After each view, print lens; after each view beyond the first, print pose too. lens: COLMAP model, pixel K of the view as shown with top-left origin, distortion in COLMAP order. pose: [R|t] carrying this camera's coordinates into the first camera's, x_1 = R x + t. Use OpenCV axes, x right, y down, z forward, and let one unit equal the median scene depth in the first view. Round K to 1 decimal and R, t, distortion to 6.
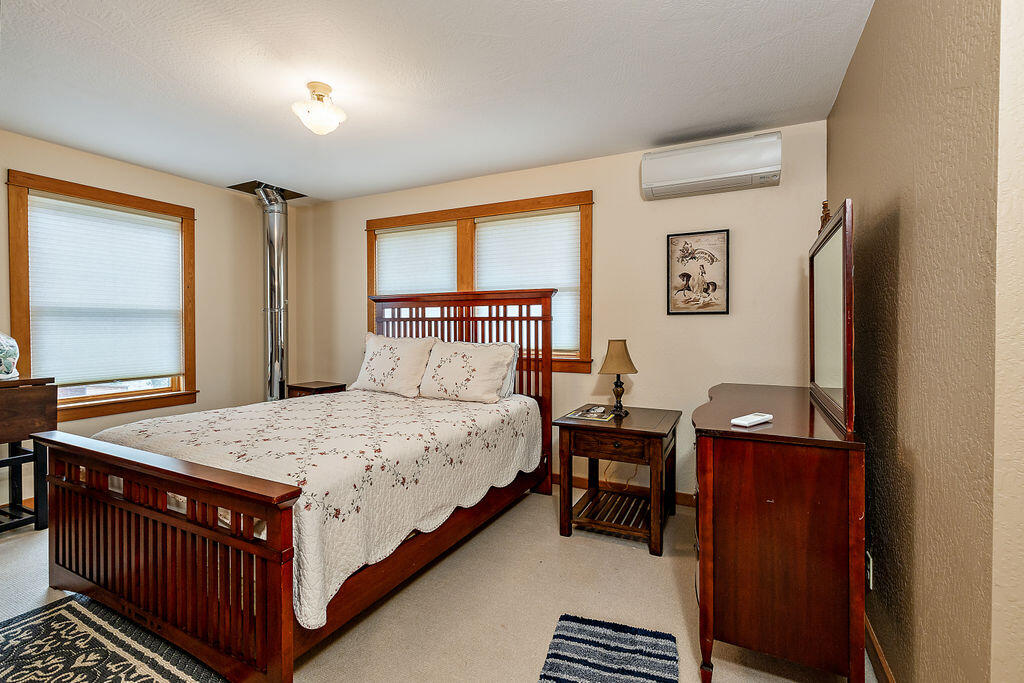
lens RADIAL K [[469.1, 0, 501.8], [0, 469.1, 332.7], [0, 0, 1]] dist [0.011792, -0.002082]
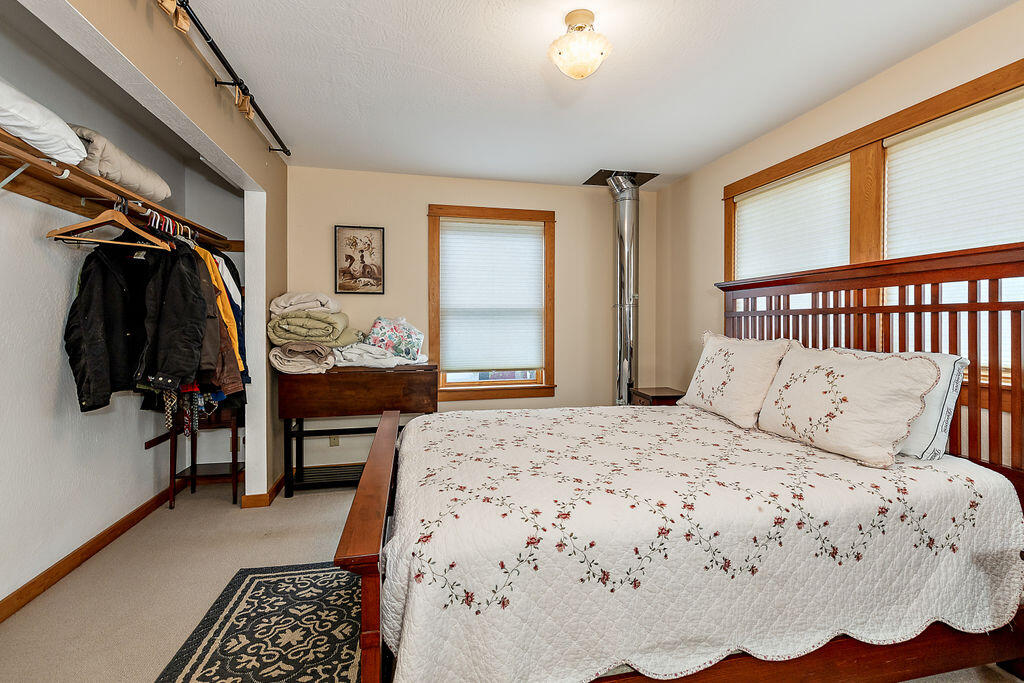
lens RADIAL K [[469.1, 0, 526.7], [0, 469.1, 328.5], [0, 0, 1]] dist [0.011792, -0.002082]
pose [[0.658723, 0.006982, -0.752354, 0.105898], [-0.009747, 0.999952, 0.000746, -0.002930], [0.752323, 0.006841, 0.658759, 0.307135]]
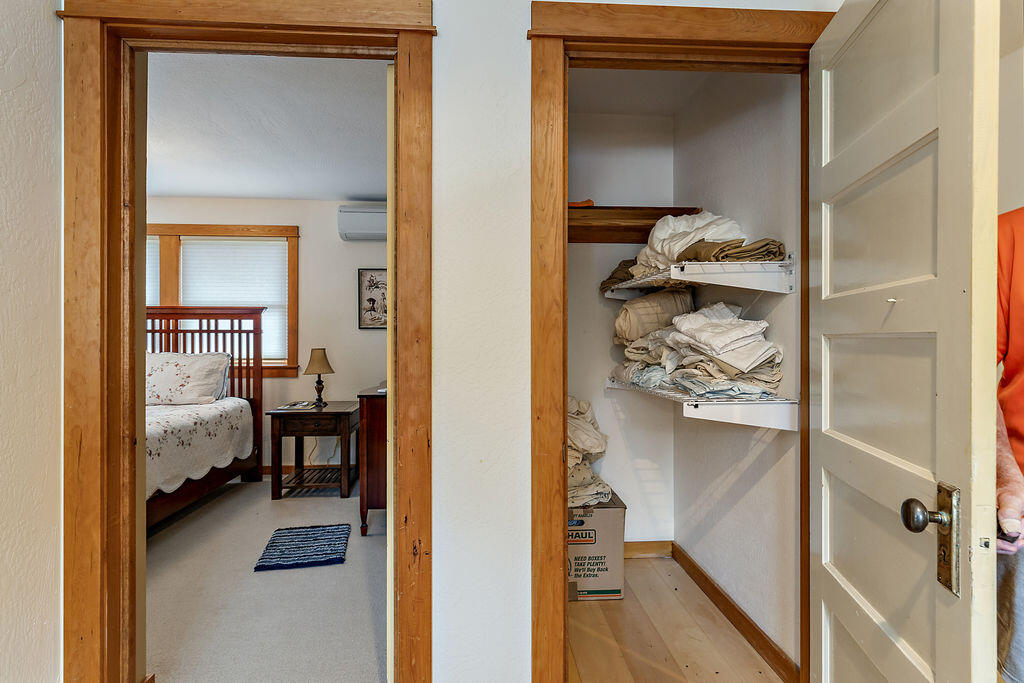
lens RADIAL K [[605.8, 0, 527.4], [0, 605.8, 337.7], [0, 0, 1]] dist [0.014198, -0.001984]
pose [[0.854172, 0.000139, 0.519991, -0.114654], [0.007279, 0.999899, -0.012225, 0.008259], [-0.519940, 0.014227, 0.854084, -0.628920]]
